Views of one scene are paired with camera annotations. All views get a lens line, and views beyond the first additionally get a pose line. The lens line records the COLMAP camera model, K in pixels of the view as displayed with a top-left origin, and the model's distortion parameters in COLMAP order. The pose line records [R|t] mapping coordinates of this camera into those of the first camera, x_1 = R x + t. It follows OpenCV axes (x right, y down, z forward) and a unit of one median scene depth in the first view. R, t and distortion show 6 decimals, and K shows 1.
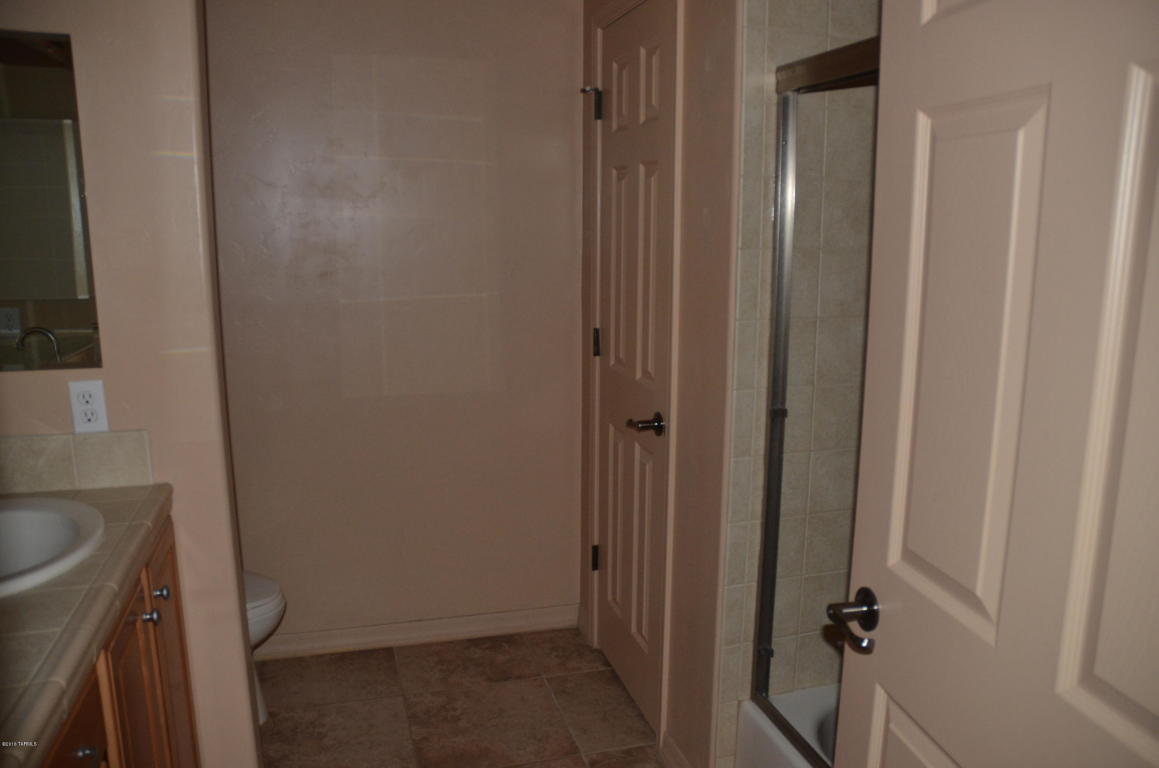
lens RADIAL K [[887.2, 0, 579.5], [0, 887.2, 384.0], [0, 0, 1]] dist [-0.173919, 0.131980]
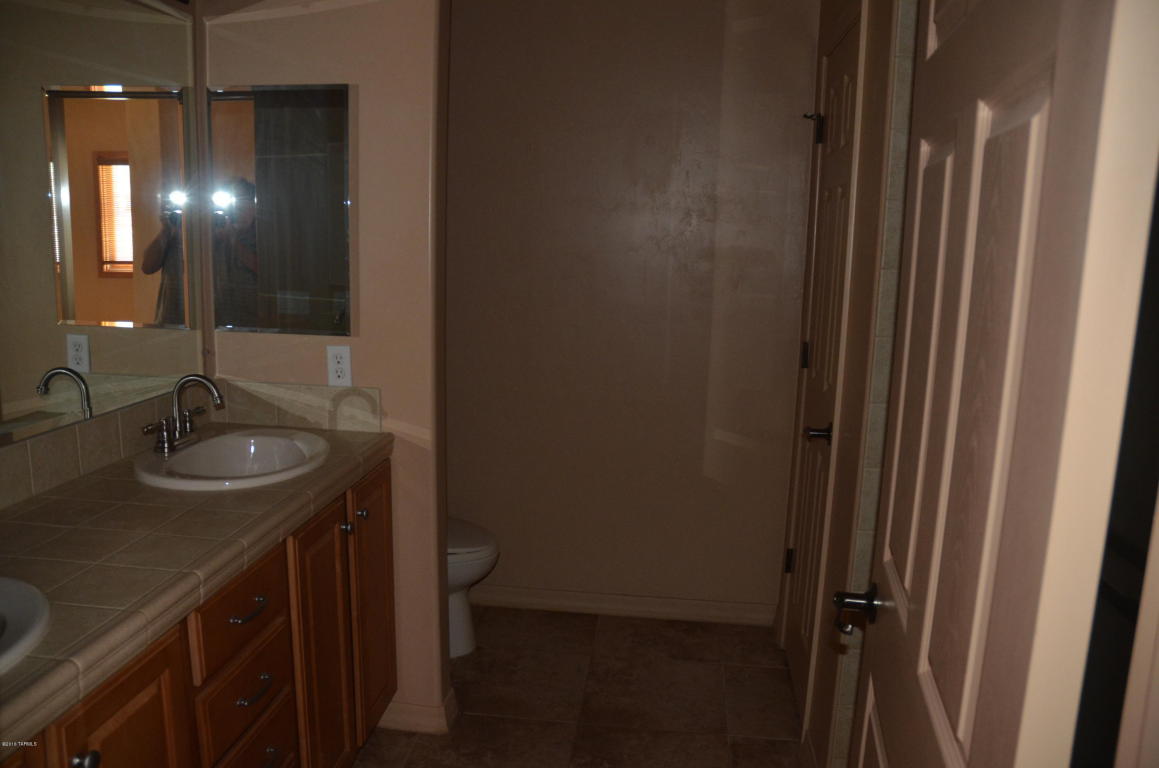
lens RADIAL K [[887.2, 0, 579.5], [0, 887.2, 384.0], [0, 0, 1]] dist [-0.173919, 0.131980]
pose [[0.922924, 0.088904, -0.374576, 0.202106], [-0.095008, 0.995474, 0.002182, 0.012876], [0.373075, 0.033574, 0.927193, -0.073658]]
